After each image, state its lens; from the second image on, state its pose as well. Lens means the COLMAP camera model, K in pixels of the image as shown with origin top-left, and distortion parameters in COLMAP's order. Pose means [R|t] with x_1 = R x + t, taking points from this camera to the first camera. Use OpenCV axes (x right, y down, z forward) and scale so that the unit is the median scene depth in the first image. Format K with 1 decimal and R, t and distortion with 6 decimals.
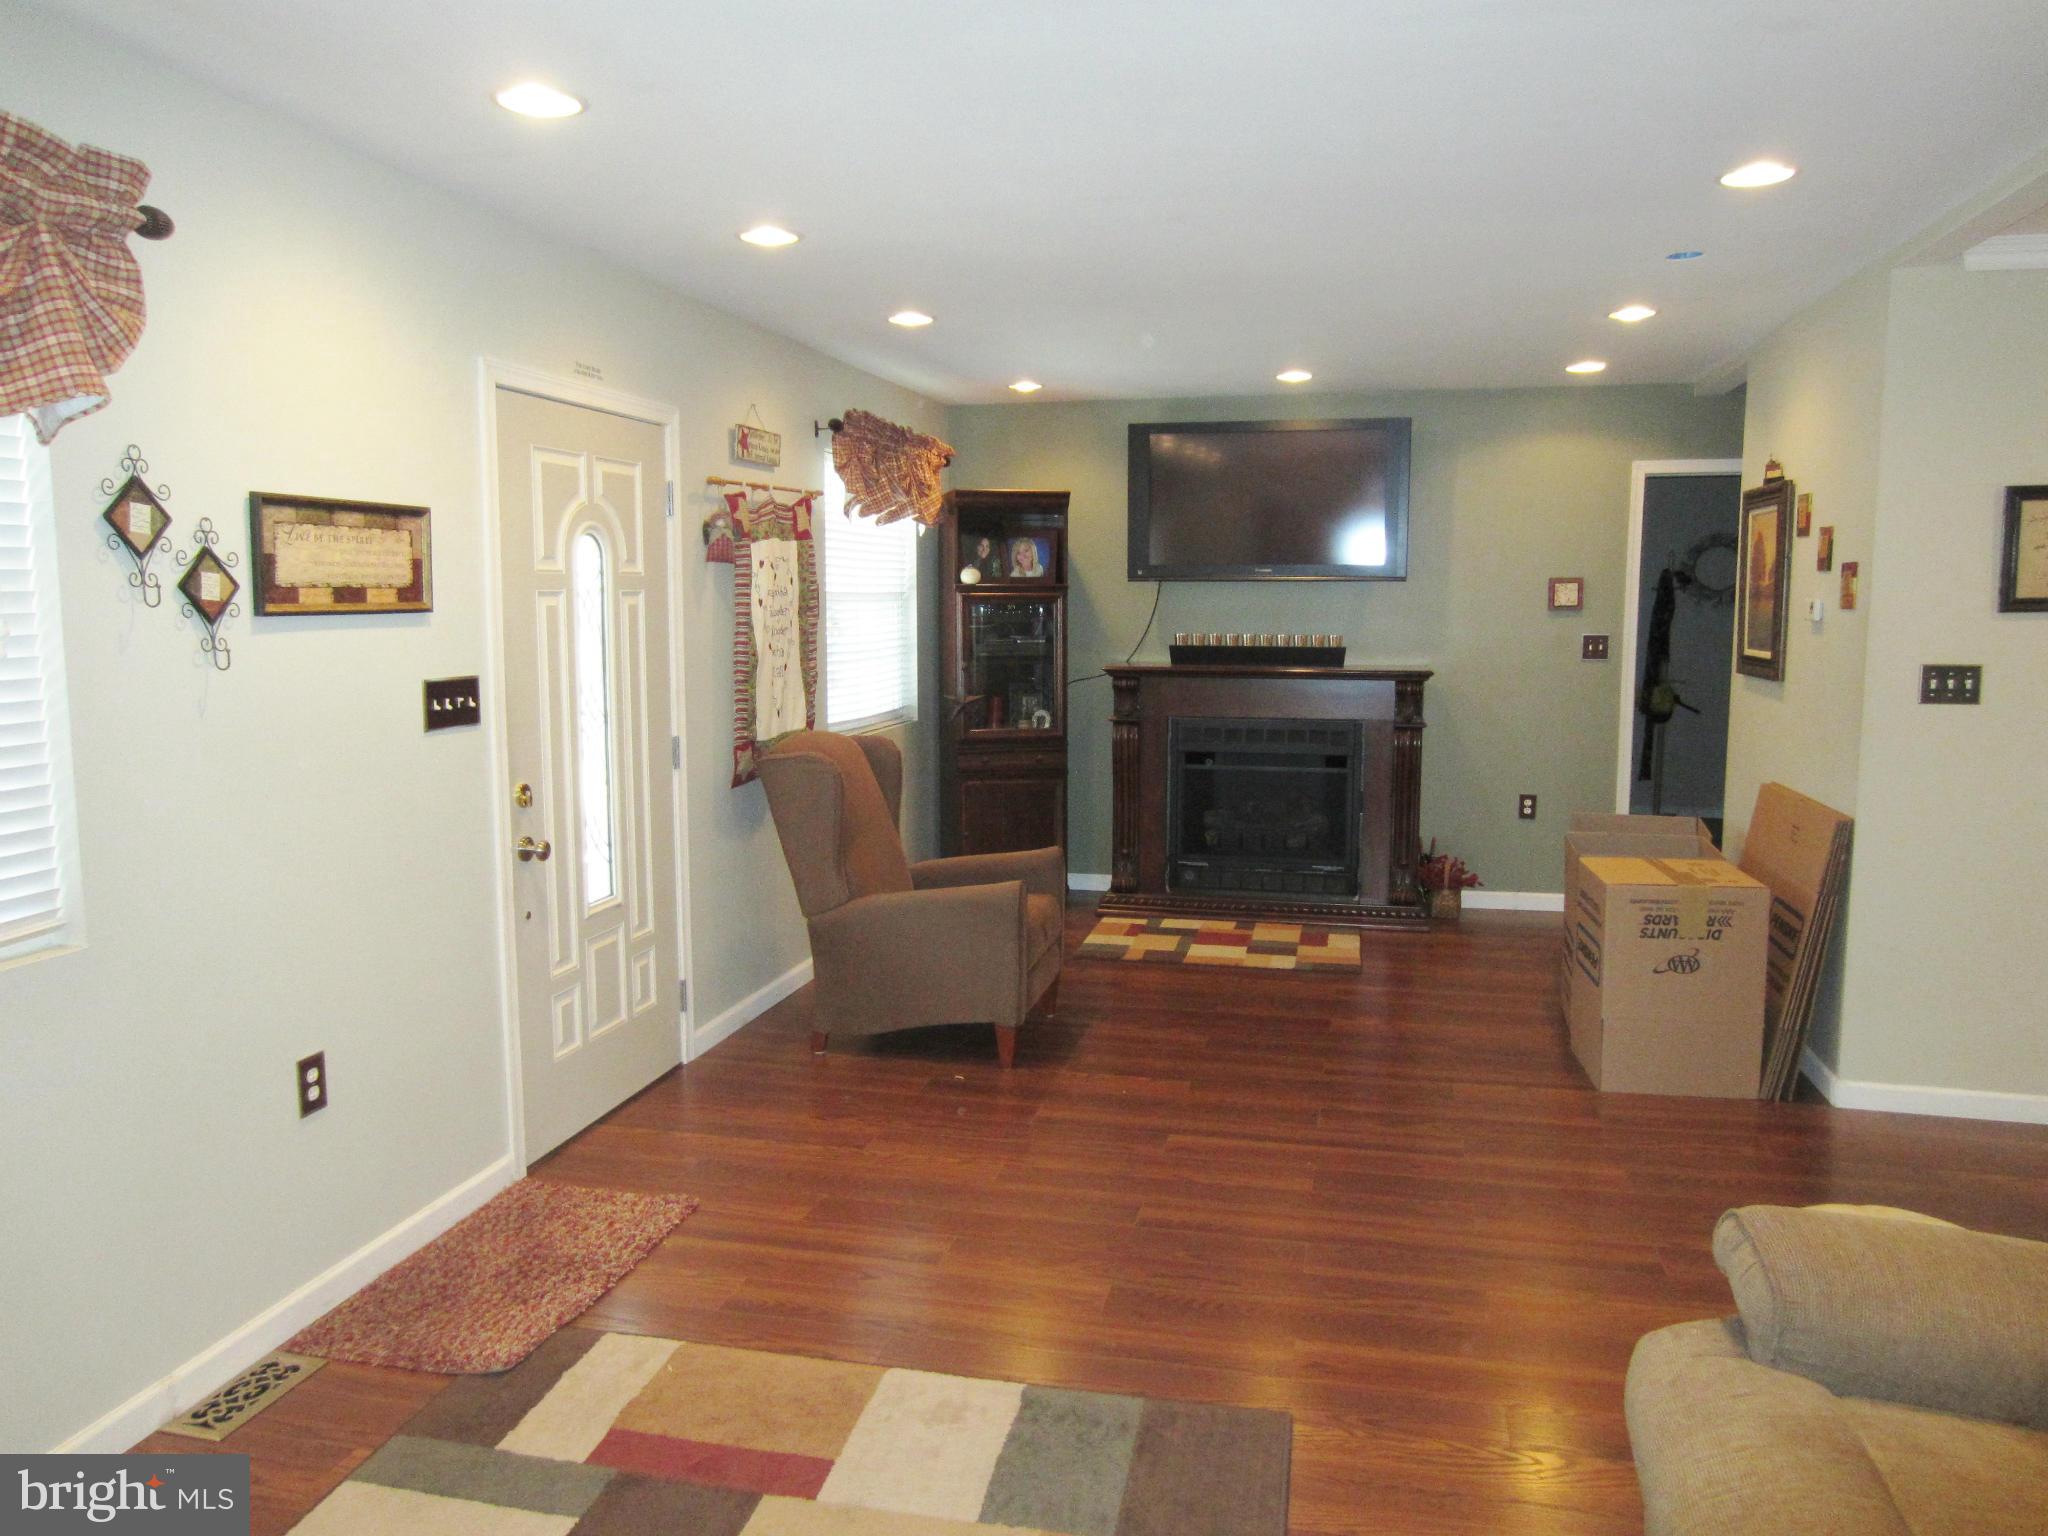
lens RADIAL K [[1453.9, 0, 1029.5], [0, 1453.9, 769.5], [0, 0, 1]] dist [-0.036349, 0.006894]
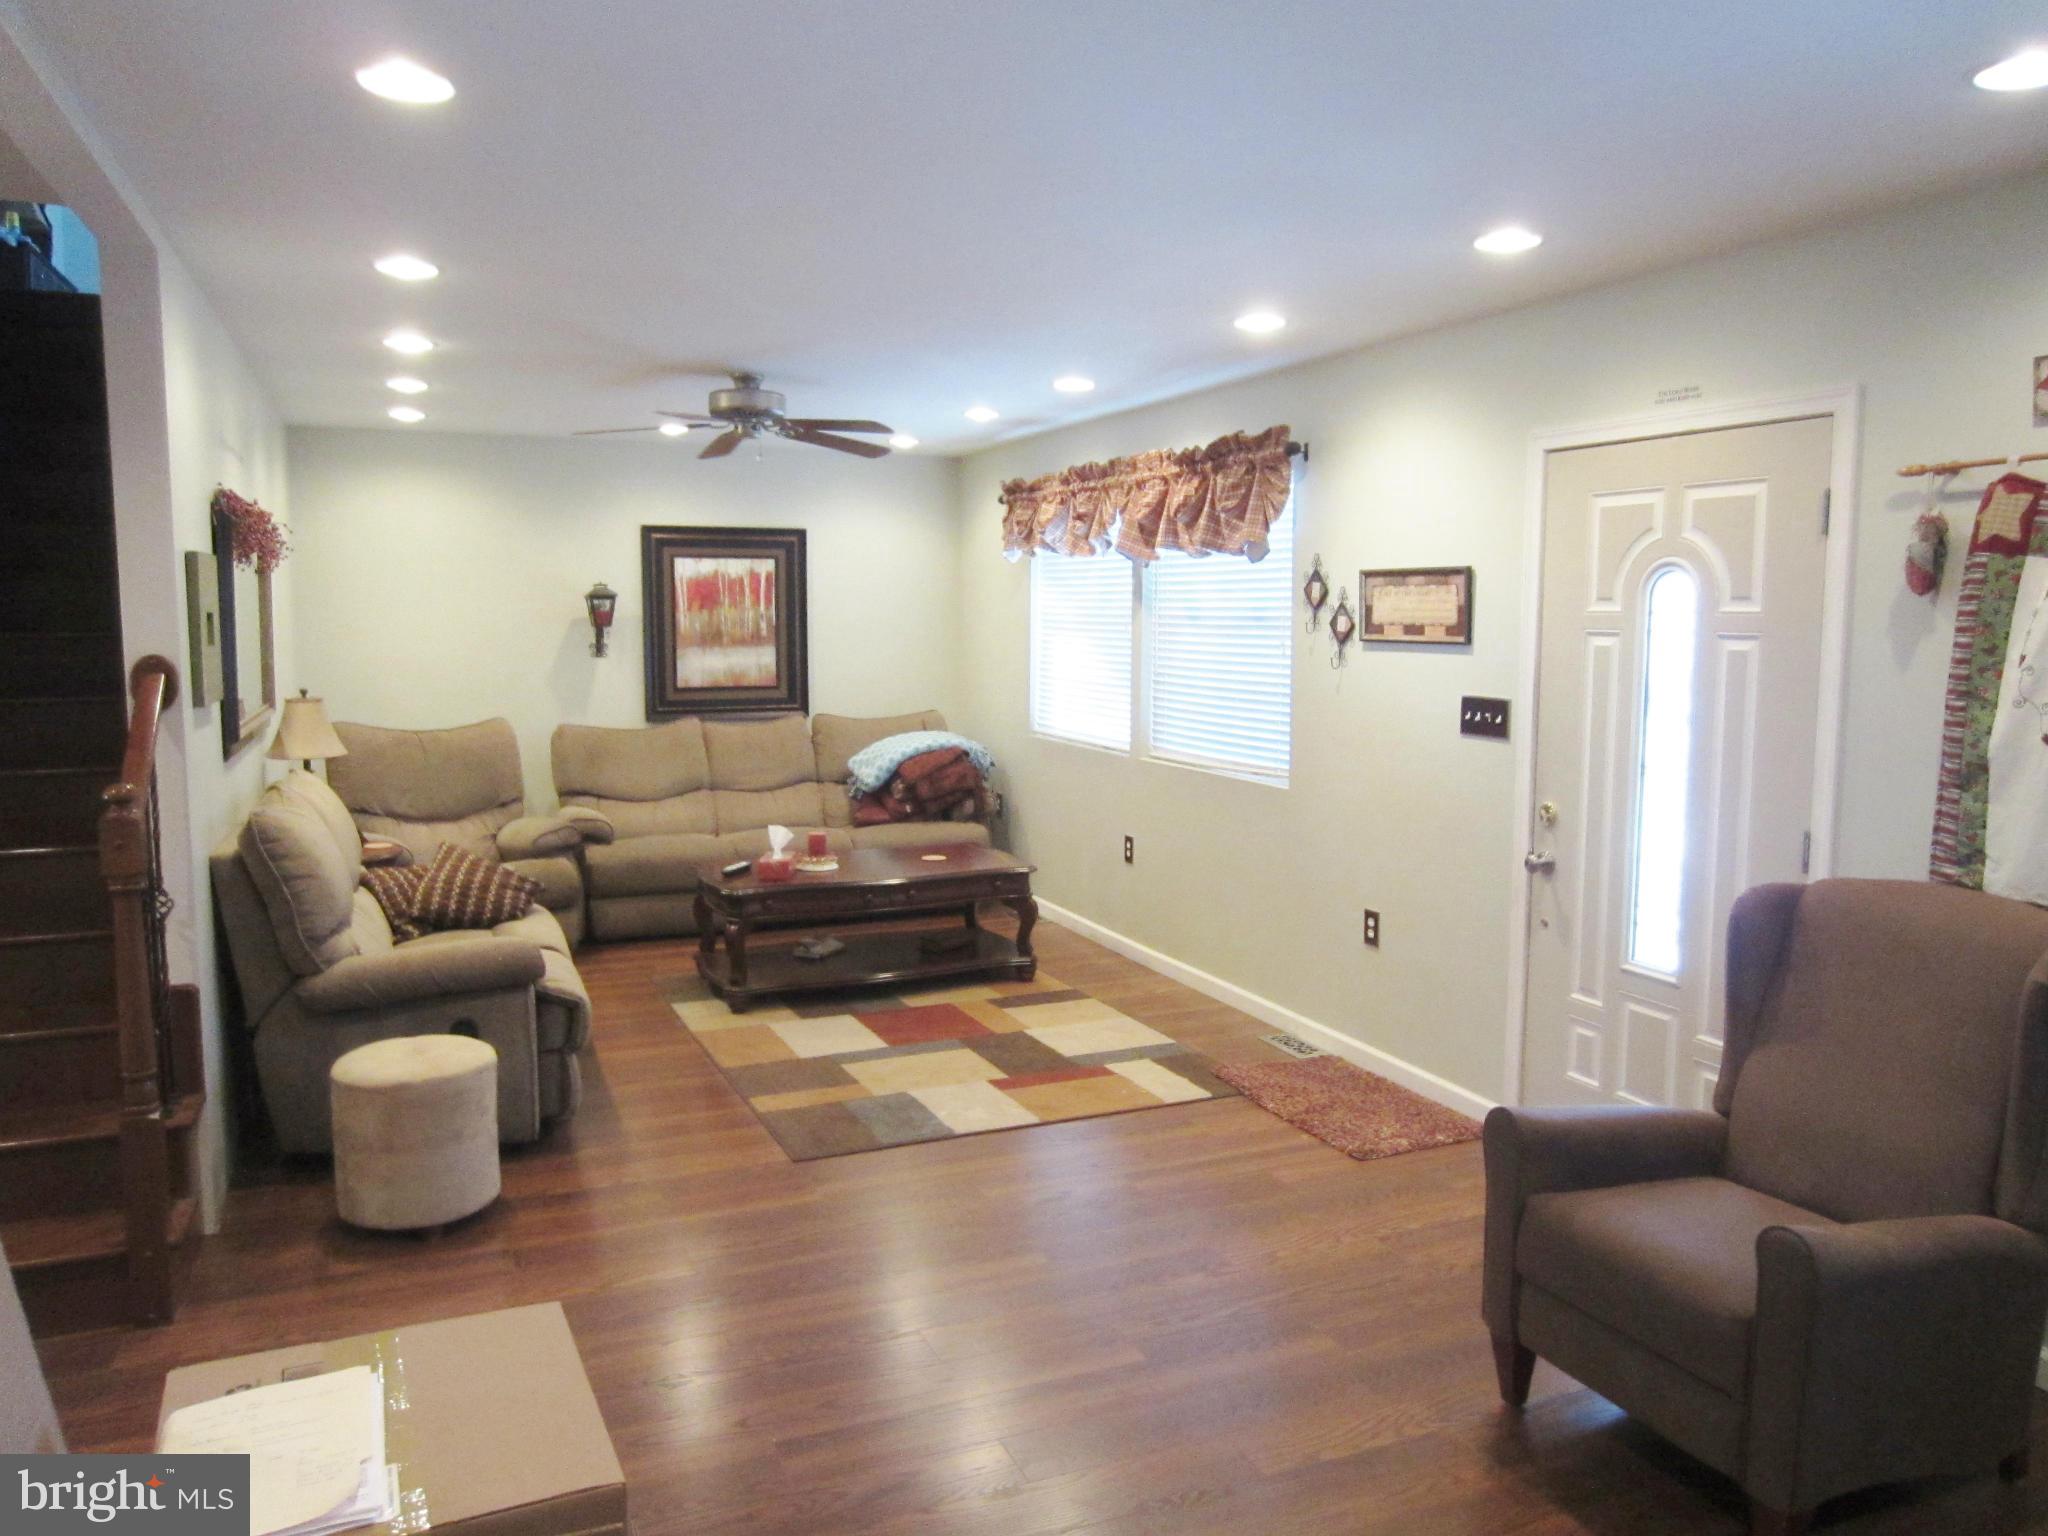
lens RADIAL K [[1453.9, 0, 1028.1], [0, 1453.9, 762.9], [0, 0, 1]] dist [-0.036349, 0.006894]
pose [[-0.805414, 0.060415, -0.589625, 0.766245], [-0.073113, 0.977068, 0.199984, -0.262389], [0.588186, 0.204179, -0.782527, 1.999913]]
